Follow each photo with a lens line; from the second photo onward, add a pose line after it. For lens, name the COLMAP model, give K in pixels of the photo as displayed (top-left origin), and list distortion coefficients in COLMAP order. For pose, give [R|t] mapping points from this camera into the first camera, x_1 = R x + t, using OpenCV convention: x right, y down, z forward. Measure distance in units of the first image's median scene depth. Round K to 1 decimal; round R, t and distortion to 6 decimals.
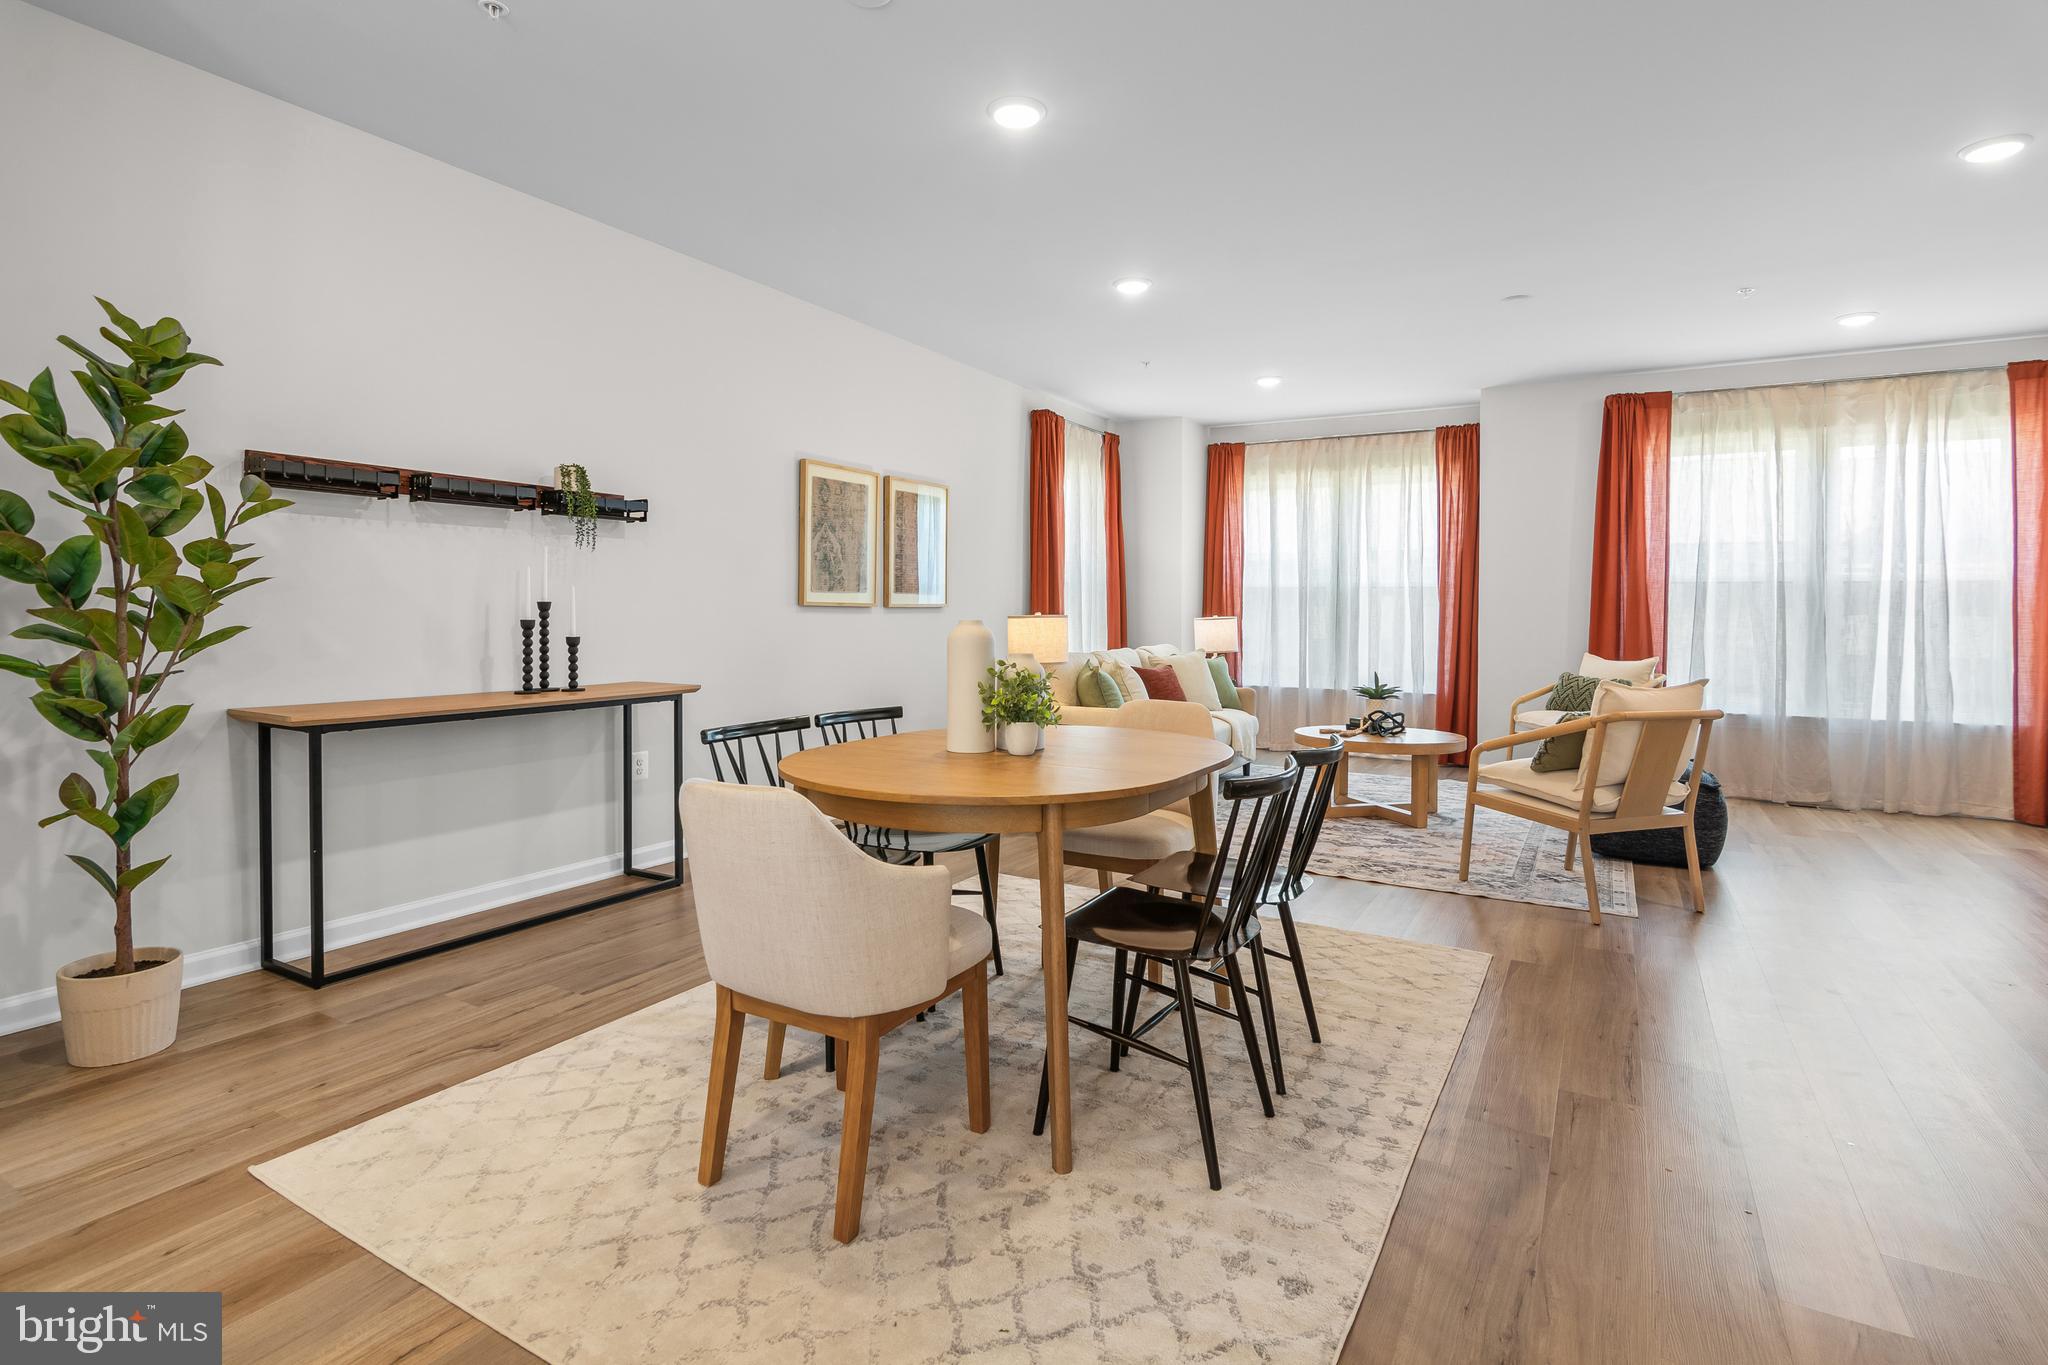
lens RADIAL K [[1014.4, 0, 1021.5], [0, 1014.4, 621.6], [0, 0, 1]] dist [-0.009269, -0.000095]
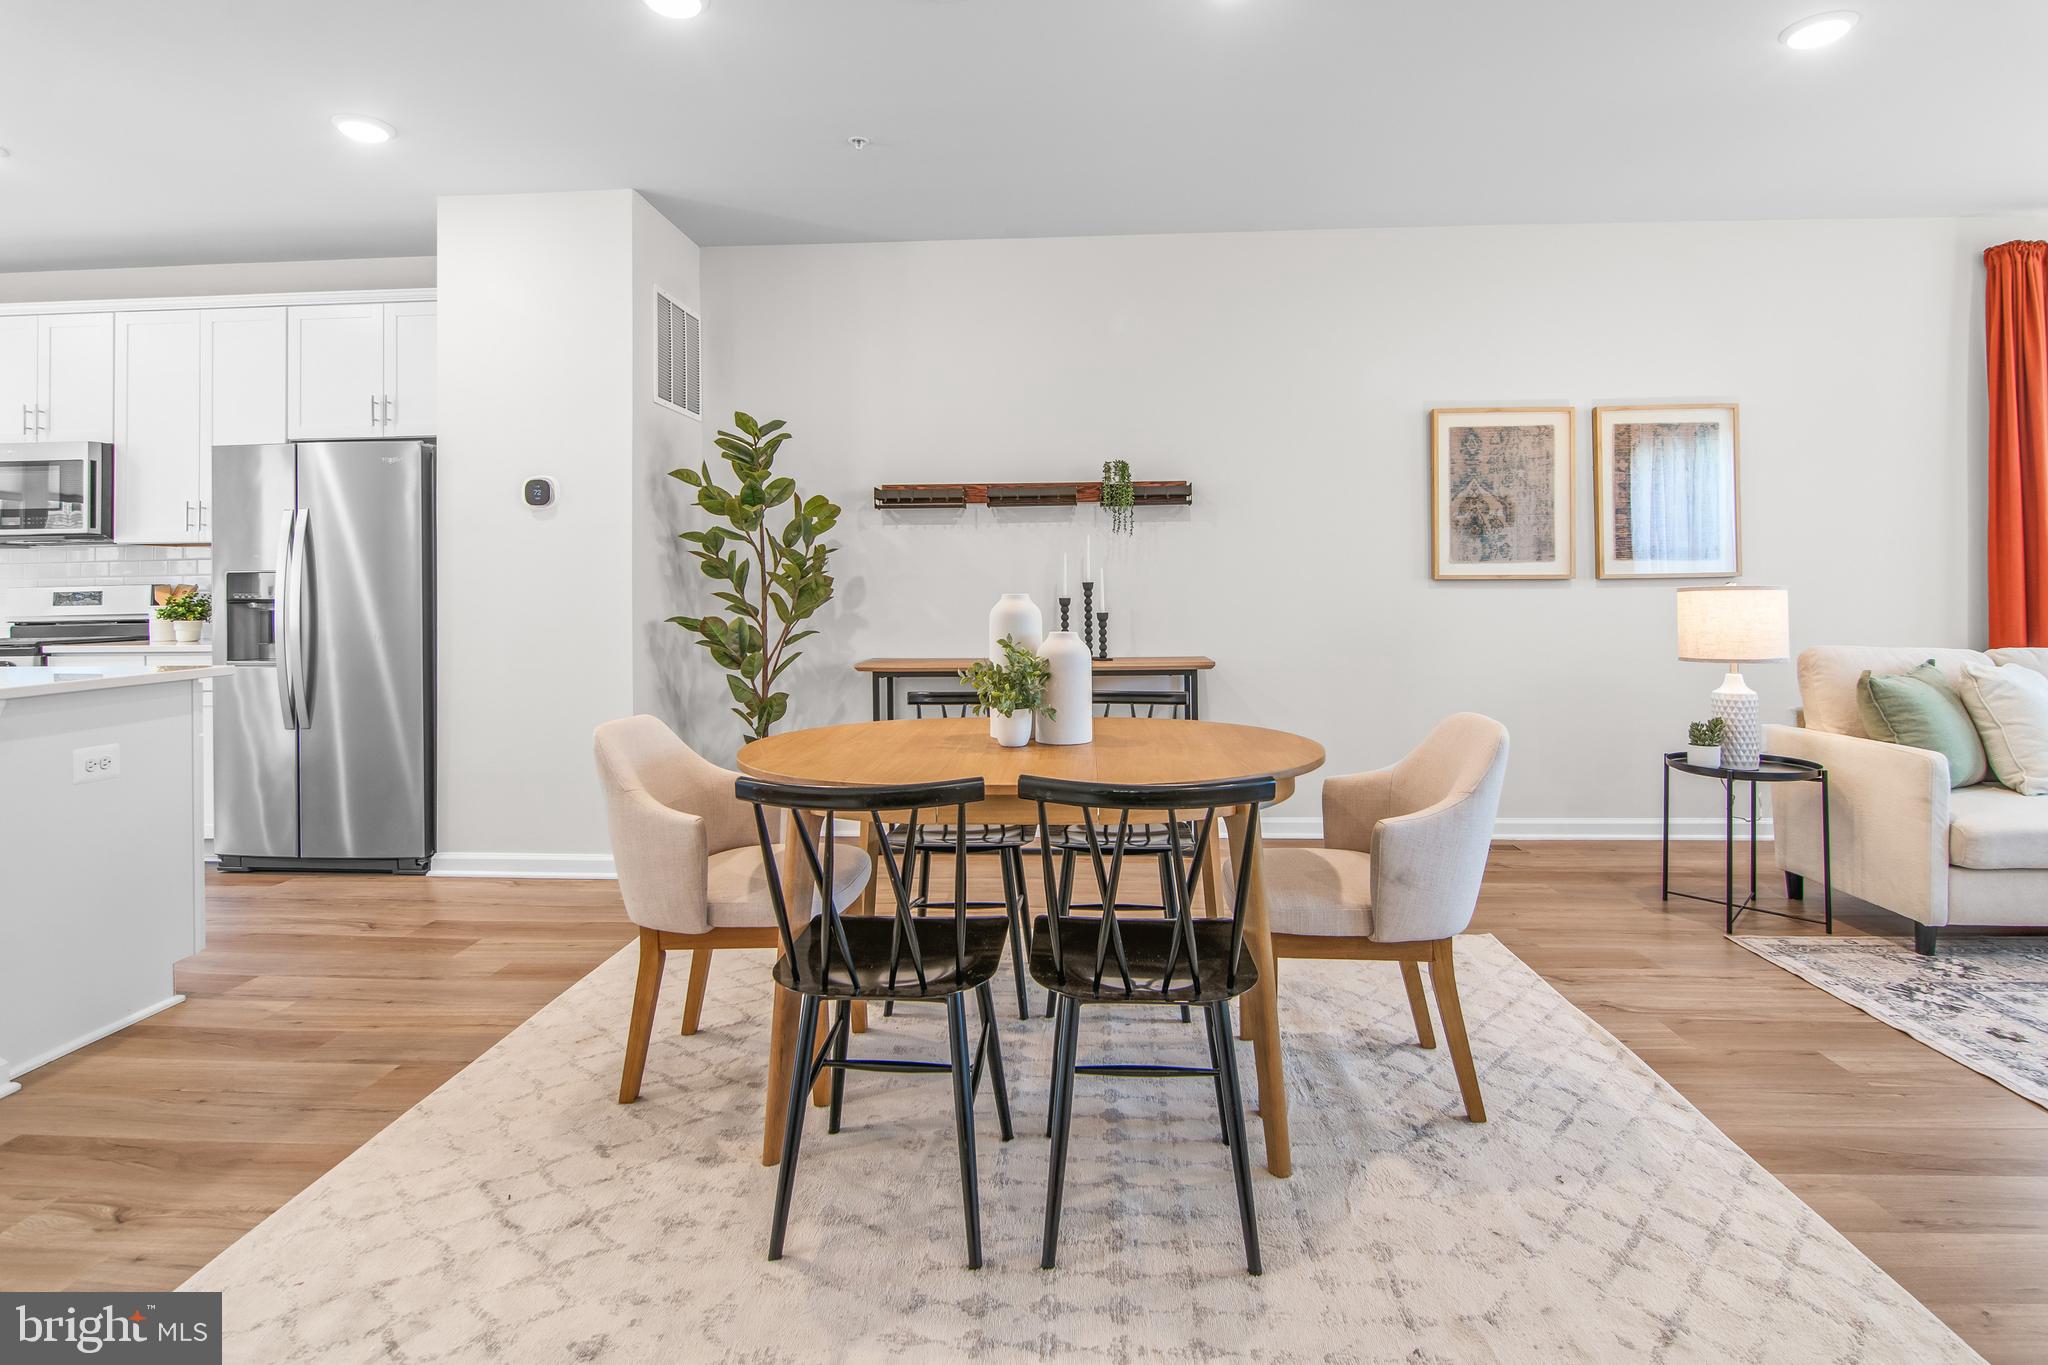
lens RADIAL K [[1027.9, 0, 1030.9], [0, 1027.9, 584.7], [0, 0, 1]] dist [-0.011908, -0.001139]
pose [[0.454512, -0.018844, -0.890541, 0.490029], [0.003547, 0.999807, -0.019346, 0.004742], [0.890734, 0.005634, 0.454491, 0.366513]]
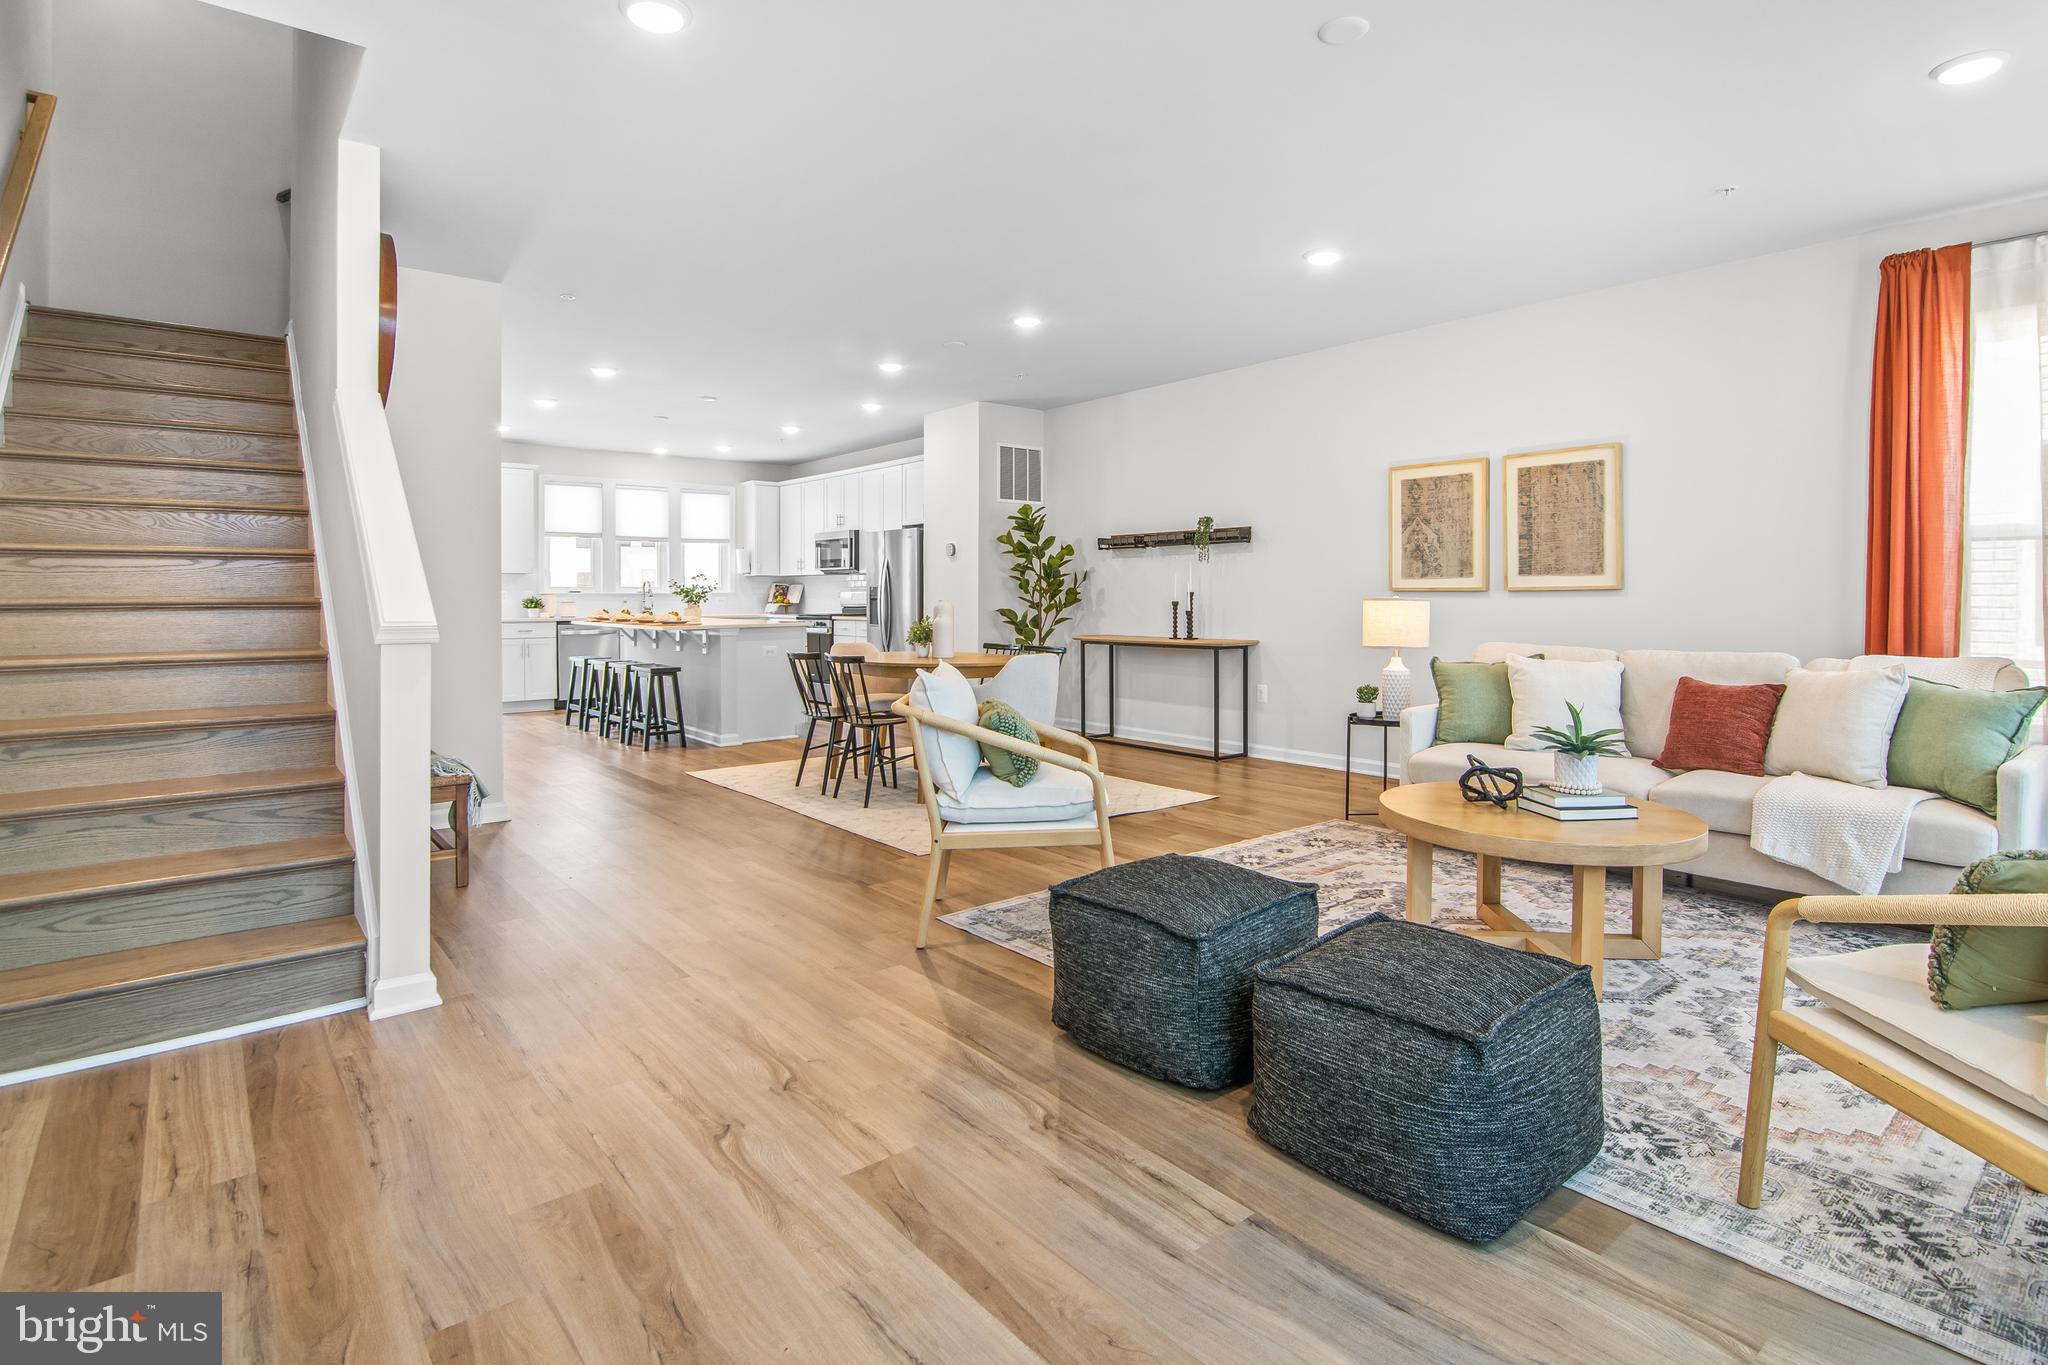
lens RADIAL K [[1022.6, 0, 1022.9], [0, 1022.6, 599.4], [0, 0, 1]] dist [-0.007696, -0.001888]
pose [[-0.349009, -0.004111, -0.937110, 1.293255], [-0.009970, 0.999950, -0.000674, -0.001002], [0.937066, 0.009108, -0.349033, 1.236543]]
